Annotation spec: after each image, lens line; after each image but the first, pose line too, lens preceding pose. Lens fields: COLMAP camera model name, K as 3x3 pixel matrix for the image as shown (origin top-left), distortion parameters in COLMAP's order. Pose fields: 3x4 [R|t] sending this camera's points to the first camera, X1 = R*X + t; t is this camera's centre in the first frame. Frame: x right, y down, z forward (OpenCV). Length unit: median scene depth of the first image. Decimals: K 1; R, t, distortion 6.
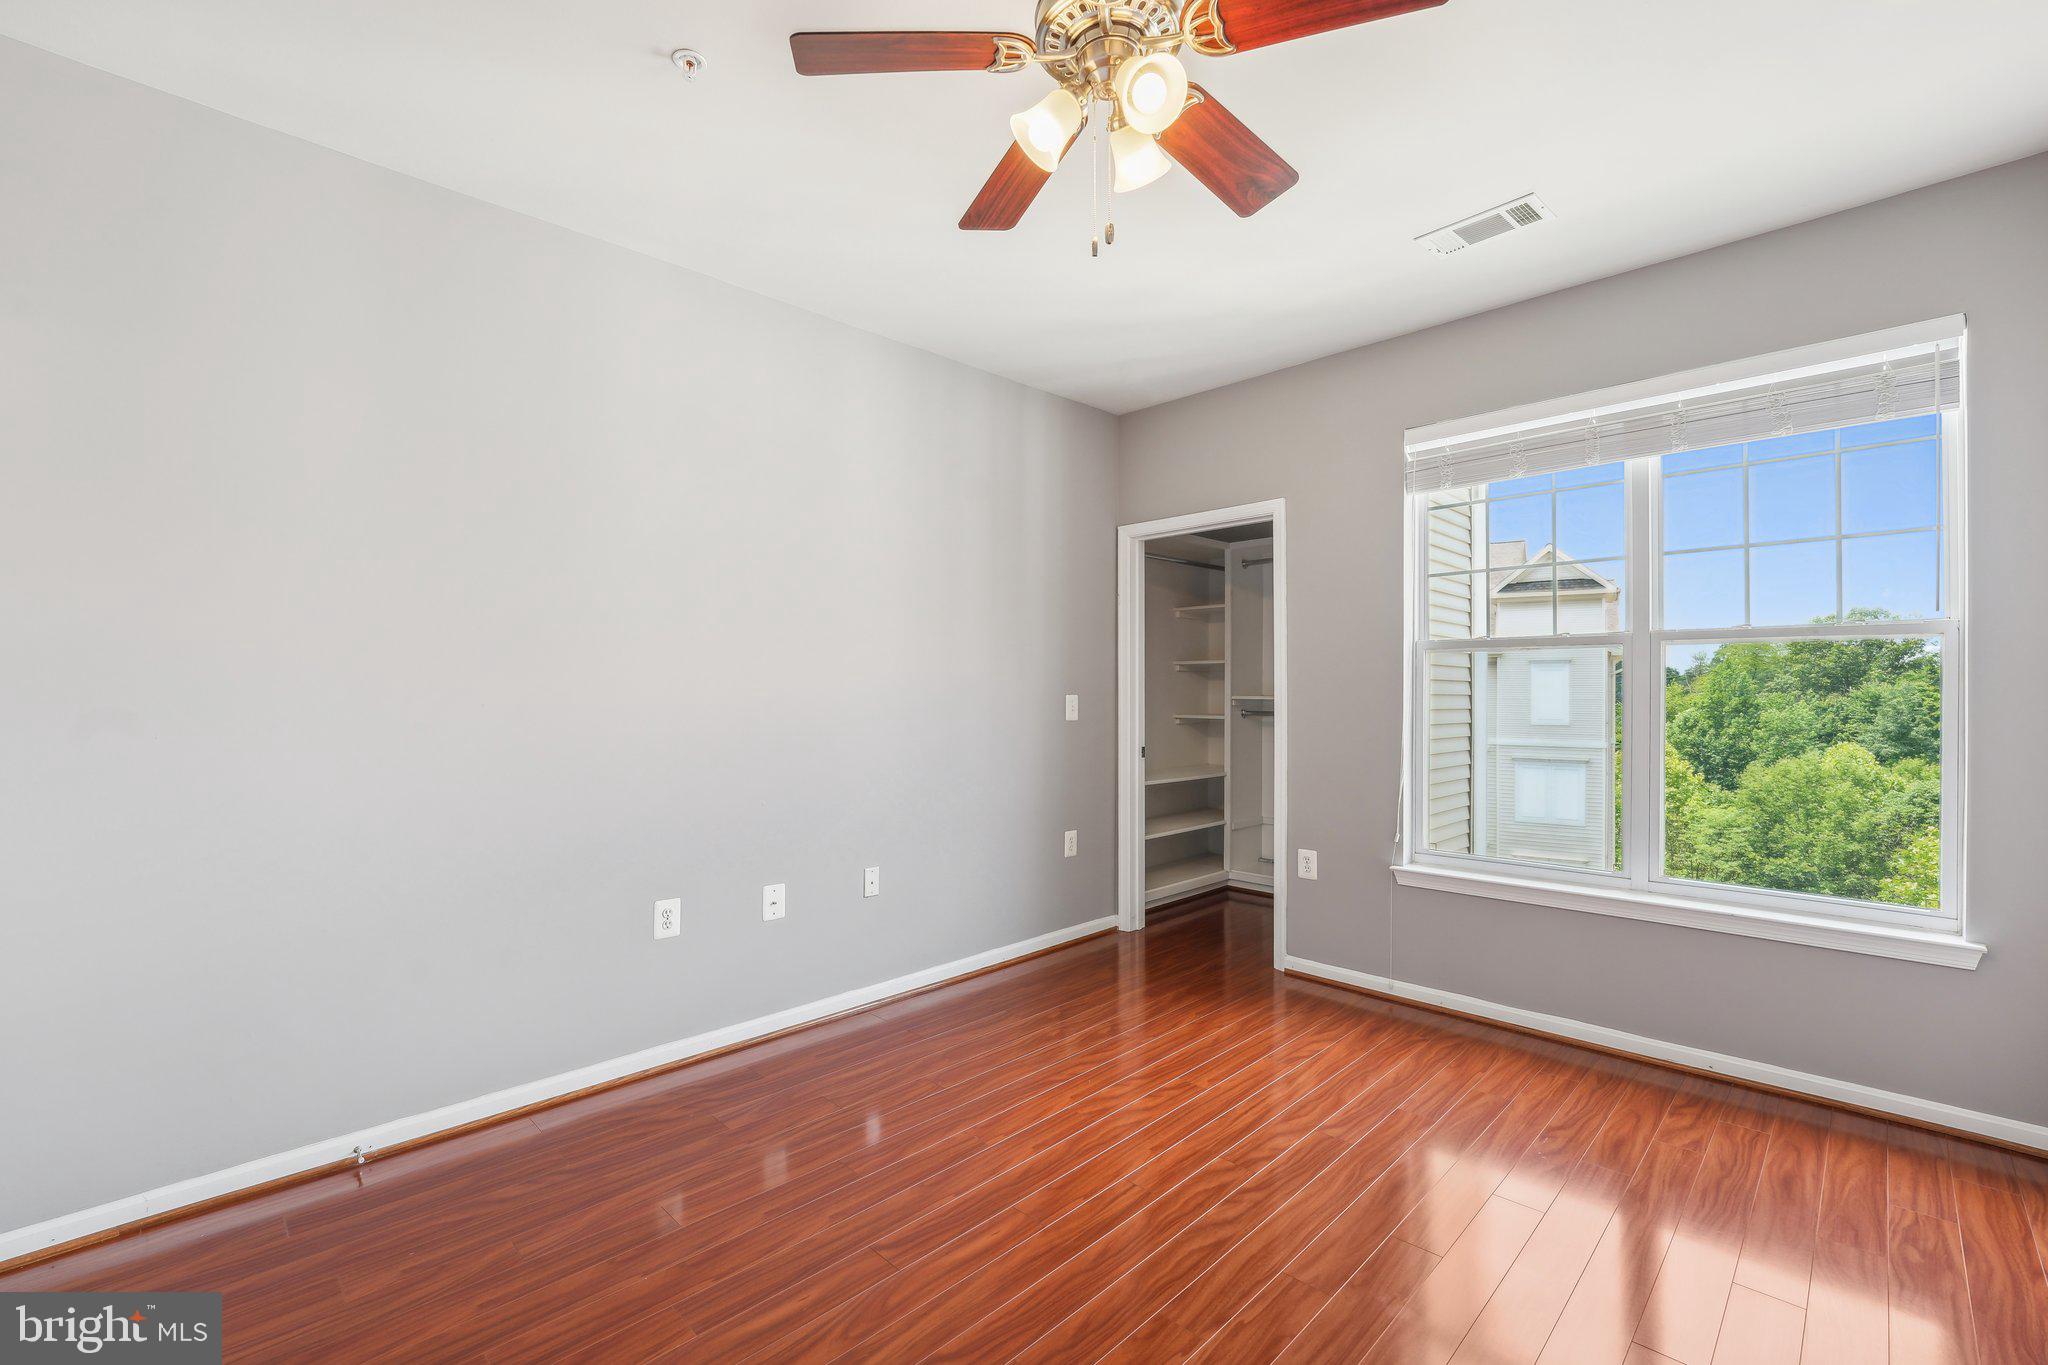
lens RADIAL K [[843.3, 0, 1032.4], [0, 843.3, 690.3], [0, 0, 1]] dist [-0.016310, 0.000797]
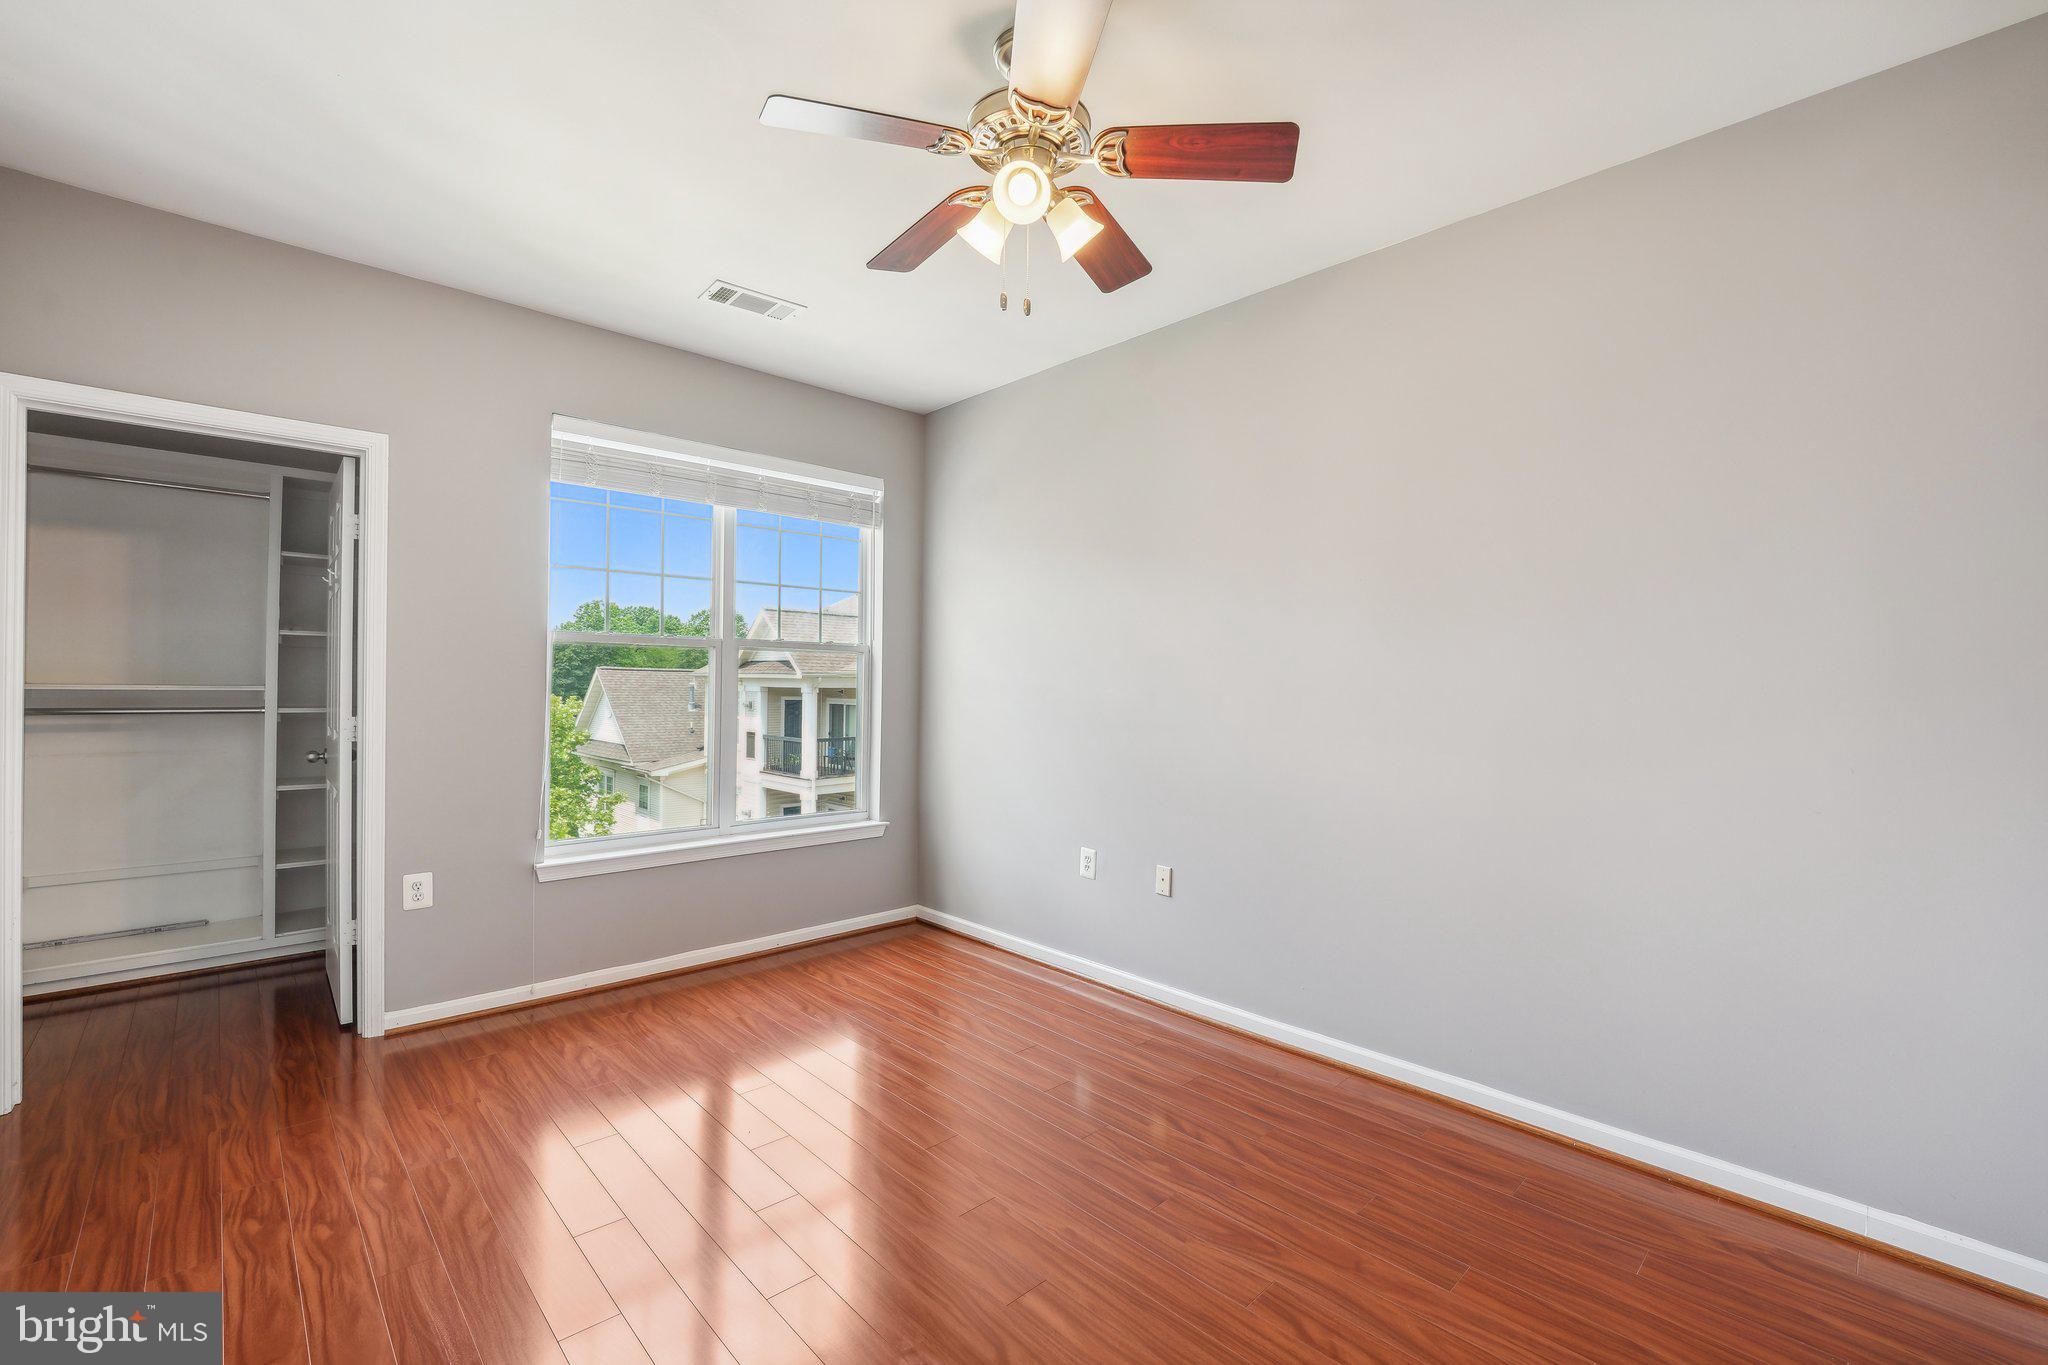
lens RADIAL K [[843.3, 0, 990.4], [0, 843.3, 683.4], [0, 0, 1]] dist [-0.016310, 0.000797]
pose [[0.077904, 0.003358, 0.996955, -0.503043], [-0.012548, 0.999918, -0.002388, -0.001402], [-0.996882, -0.012324, 0.077940, 0.430065]]
